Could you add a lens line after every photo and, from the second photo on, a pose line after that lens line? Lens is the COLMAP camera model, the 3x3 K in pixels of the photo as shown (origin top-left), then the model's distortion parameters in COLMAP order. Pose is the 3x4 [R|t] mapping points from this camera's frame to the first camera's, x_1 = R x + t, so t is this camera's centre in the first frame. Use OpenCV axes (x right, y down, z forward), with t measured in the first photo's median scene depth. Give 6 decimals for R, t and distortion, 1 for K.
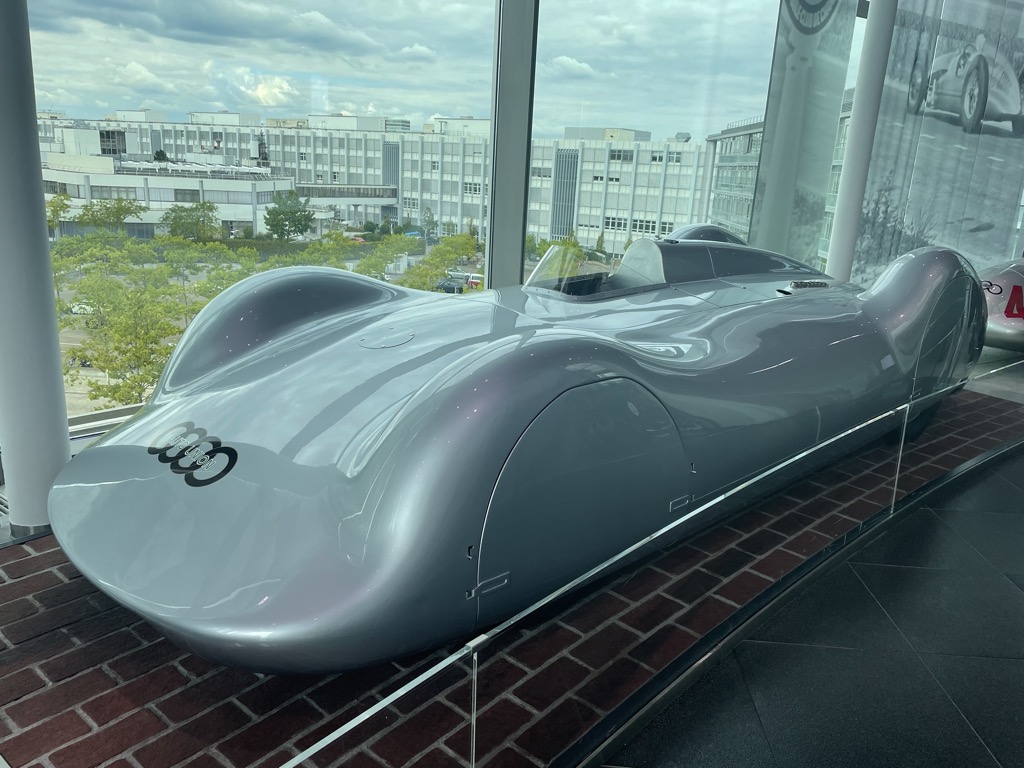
lens RADIAL K [[786.4, 0, 513.7], [0, 786.4, 387.9], [0, 0, 1]] dist [-0.022694, -0.019367]
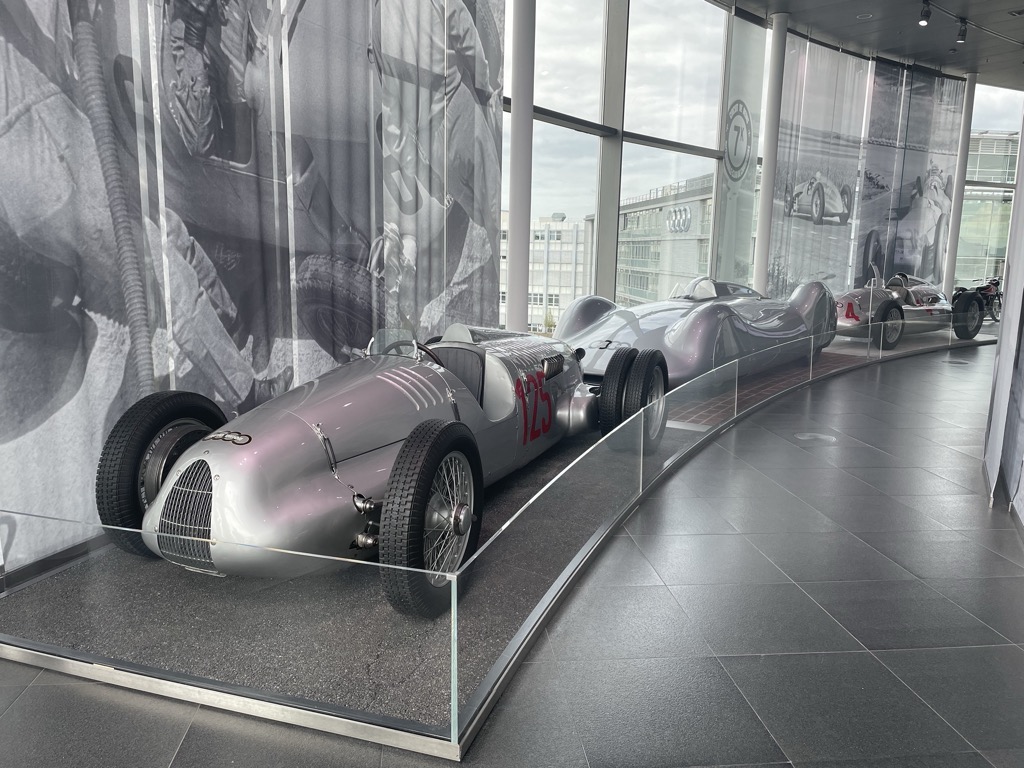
lens RADIAL K [[786.4, 0, 508.8], [0, 786.4, 381.3], [0, 0, 1]] dist [-0.022694, -0.019367]
pose [[0.987656, -0.055829, 0.146351, -0.391347], [0.070821, 0.992533, -0.099313, 0.155124], [-0.139713, 0.108452, 0.984235, -0.624985]]
